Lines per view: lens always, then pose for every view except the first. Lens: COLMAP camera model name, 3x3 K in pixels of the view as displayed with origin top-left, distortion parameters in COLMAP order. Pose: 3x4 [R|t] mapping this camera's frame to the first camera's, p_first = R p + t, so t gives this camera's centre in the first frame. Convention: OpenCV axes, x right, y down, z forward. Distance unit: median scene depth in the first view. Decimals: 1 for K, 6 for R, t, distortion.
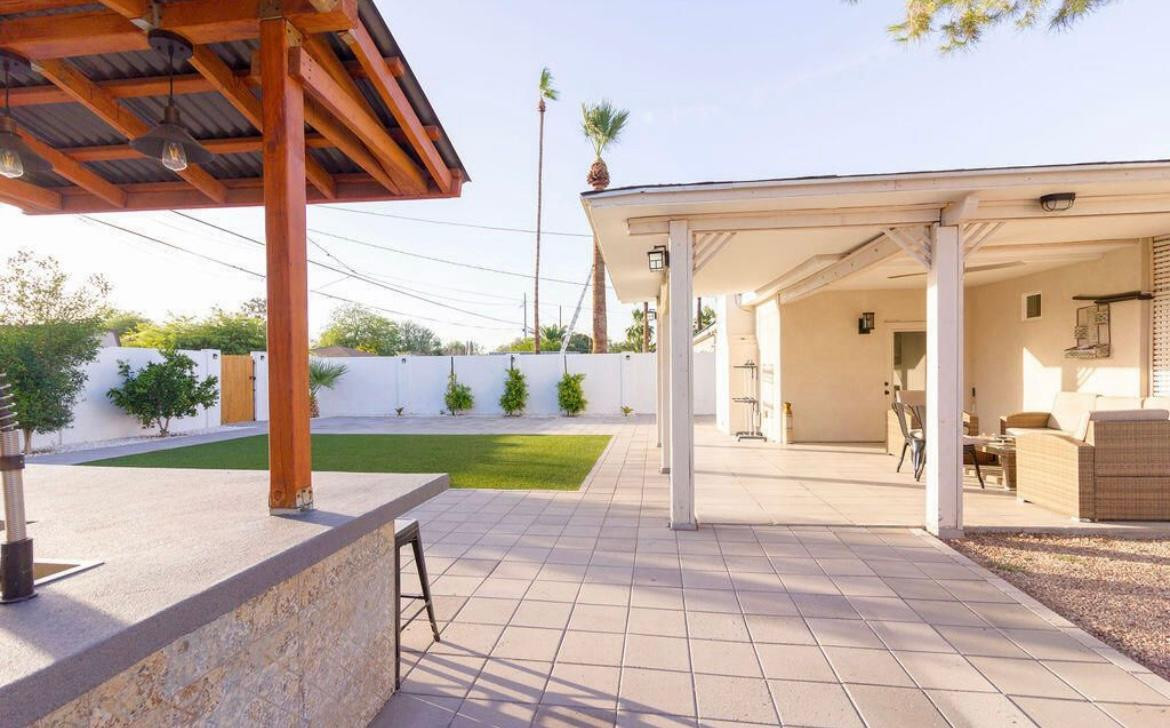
lens RADIAL K [[539.4, 0, 576.0], [0, 539.4, 366.9], [0, 0, 1]] dist [-0.001672, 0.000929]
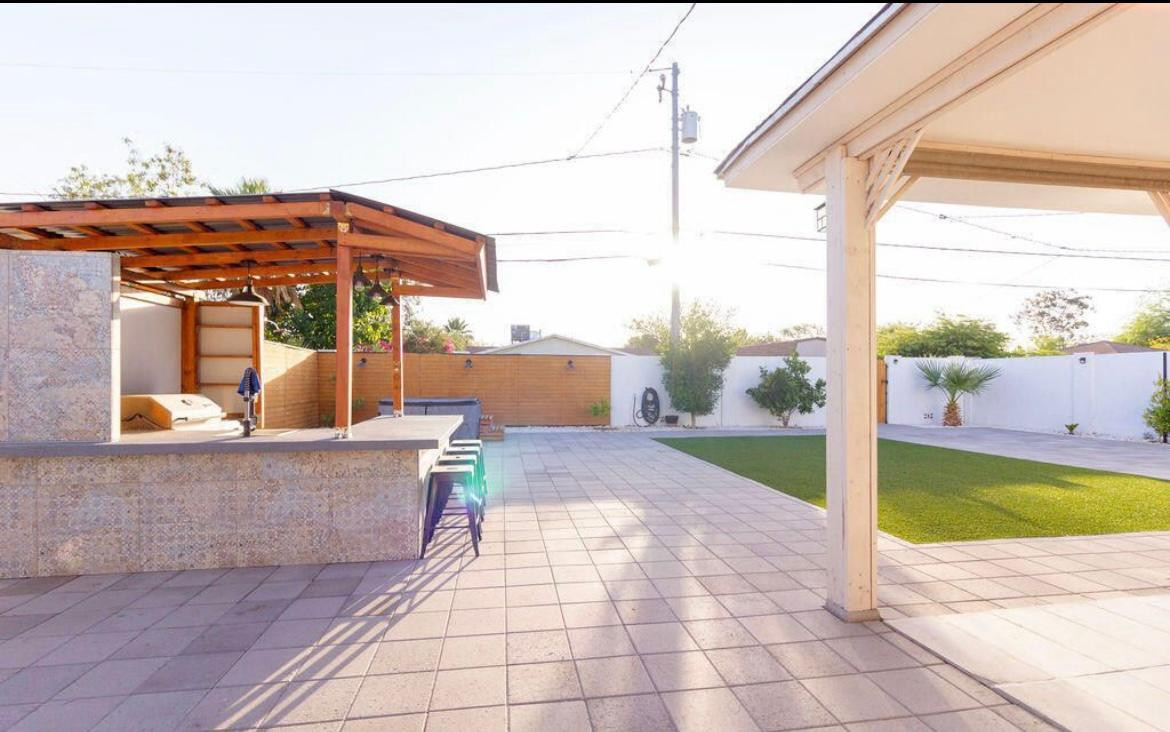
lens RADIAL K [[539.4, 0, 581.0], [0, 539.4, 376.0], [0, 0, 1]] dist [-0.001672, 0.000929]
pose [[0.285684, 0.002871, -0.958320, 0.273600], [0.006789, 0.999964, 0.005020, 0.001005], [0.958300, -0.007940, 0.285654, 0.185880]]
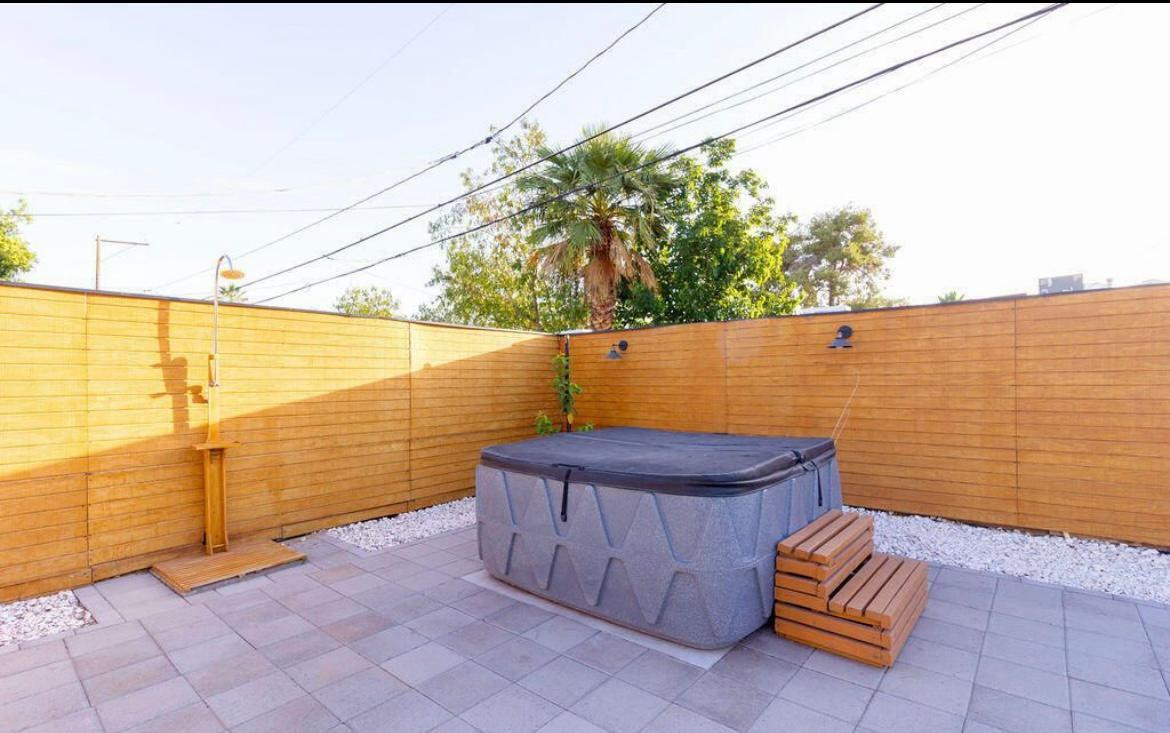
lens RADIAL K [[539.4, 0, 583.3], [0, 539.4, 370.5], [0, 0, 1]] dist [-0.001672, 0.000929]
pose [[-0.532743, 0.001913, -0.846275, -0.419481], [0.032333, 0.999313, -0.018095, 0.005956], [0.845659, -0.037003, -0.532439, 0.335409]]
